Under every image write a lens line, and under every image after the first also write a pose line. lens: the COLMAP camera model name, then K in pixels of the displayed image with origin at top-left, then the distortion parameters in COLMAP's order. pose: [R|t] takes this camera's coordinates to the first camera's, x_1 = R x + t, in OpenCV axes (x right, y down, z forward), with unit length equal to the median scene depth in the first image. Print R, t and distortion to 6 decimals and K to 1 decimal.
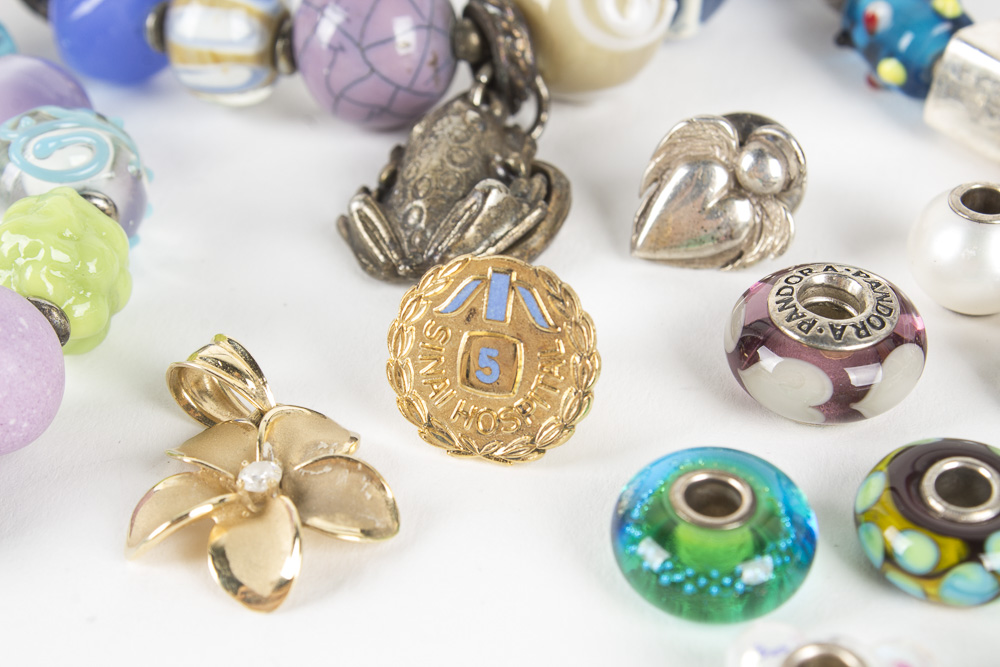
lens RADIAL K [[2179.6, 0, 499.6], [0, 2179.6, 336.6], [0, 0, 1]] dist [0.031563, 0.000000]
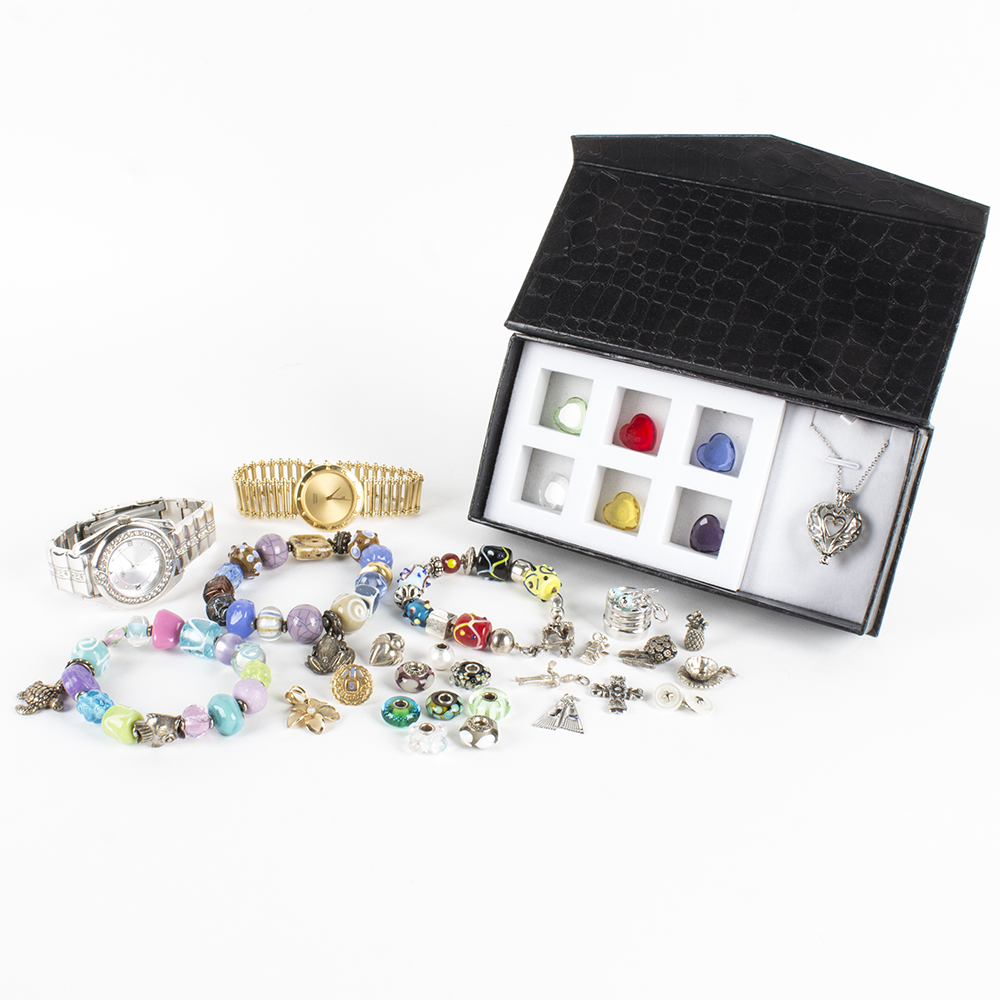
lens RADIAL K [[1321.7, 0, 447.9], [0, 1321.7, 517.9], [0, 0, 1]] dist [-0.159968, 0.000000]
pose [[0.963688, -0.060576, 0.260068, -0.507193], [0.110056, 0.977464, -0.180143, 0.187205], [-0.243295, 0.202224, 0.948638, -1.836767]]
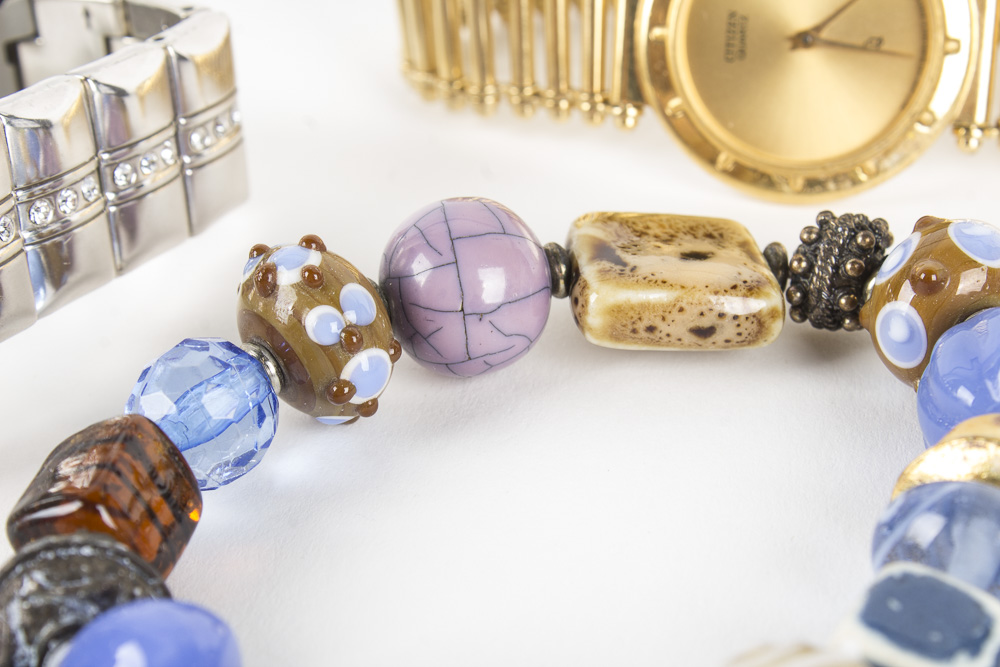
lens RADIAL K [[2179.6, 0, 500.6], [0, 2179.6, 332.9], [0, 0, 1]] dist [0.031563, 0.000000]
pose [[0.999763, 0.017472, -0.013010, -0.056714], [-0.018556, 0.995904, -0.088496, -0.249846], [0.011411, 0.088716, 0.995992, 0.318399]]
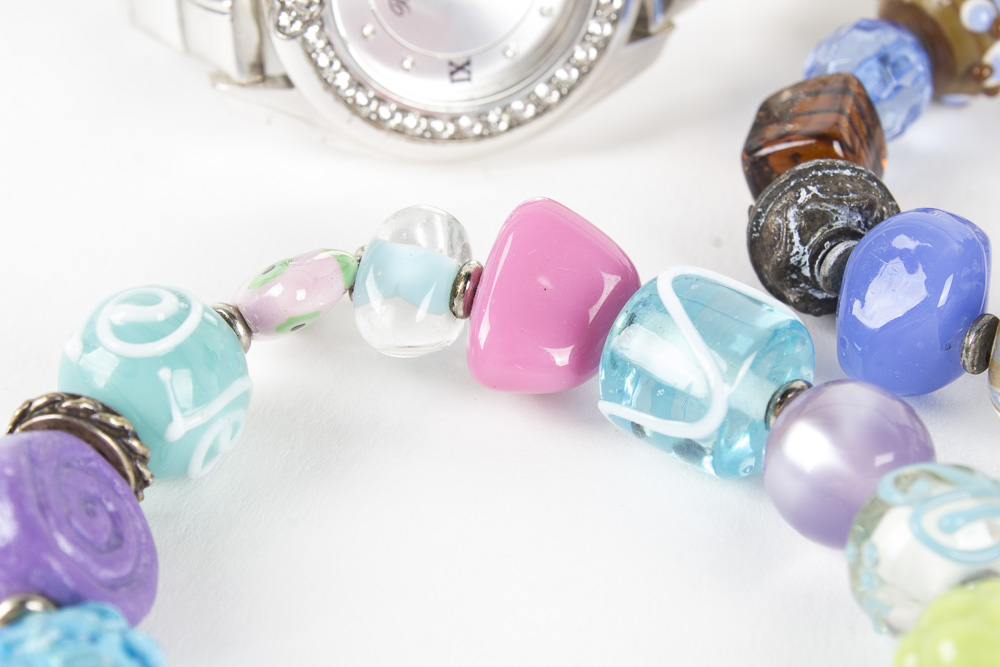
lens RADIAL K [[2179.6, 0, 498.6], [0, 2179.6, 329.8], [0, 0, 1]] dist [0.031563, 0.000000]
pose [[0.996891, 0.078797, -0.000651, -0.387209], [-0.078795, 0.996722, -0.018345, -0.130624], [-0.000797, 0.018339, 0.999832, 0.138166]]
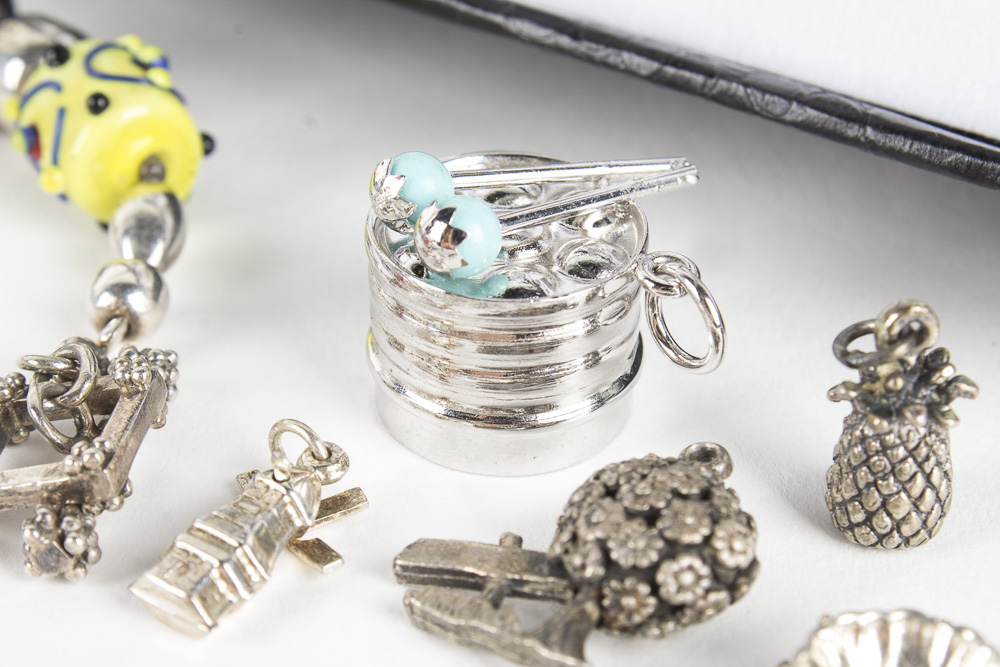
lens RADIAL K [[2179.6, 0, 493.2], [0, 2179.6, 335.2], [0, 0, 1]] dist [0.031563, 0.000000]
pose [[0.982433, -0.073588, 0.171495, 0.526567], [0.088461, 0.992801, -0.080753, -0.020513], [-0.164318, 0.094505, 0.981870, 0.164917]]
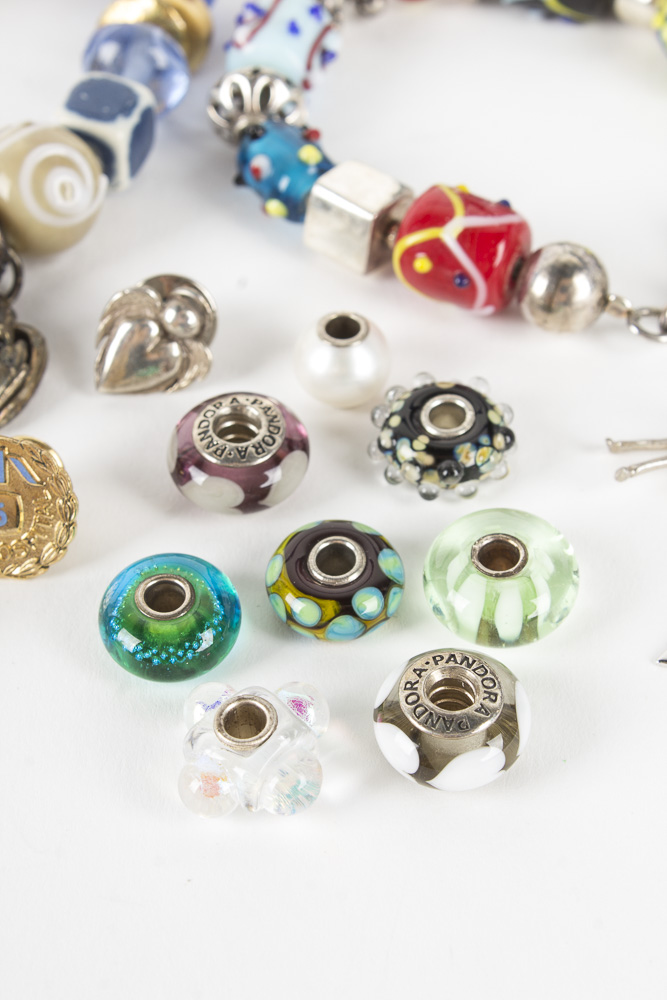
lens RADIAL K [[2110.8, 0, 328.8], [0, 2110.8, 497.1], [0, 0, 1]] dist [0.031469, 0.000000]
pose [[0.984309, -0.149598, 0.093579, 0.070724], [0.131849, 0.975988, 0.173388, -0.184855], [-0.117270, -0.158329, 0.980398, -0.317886]]
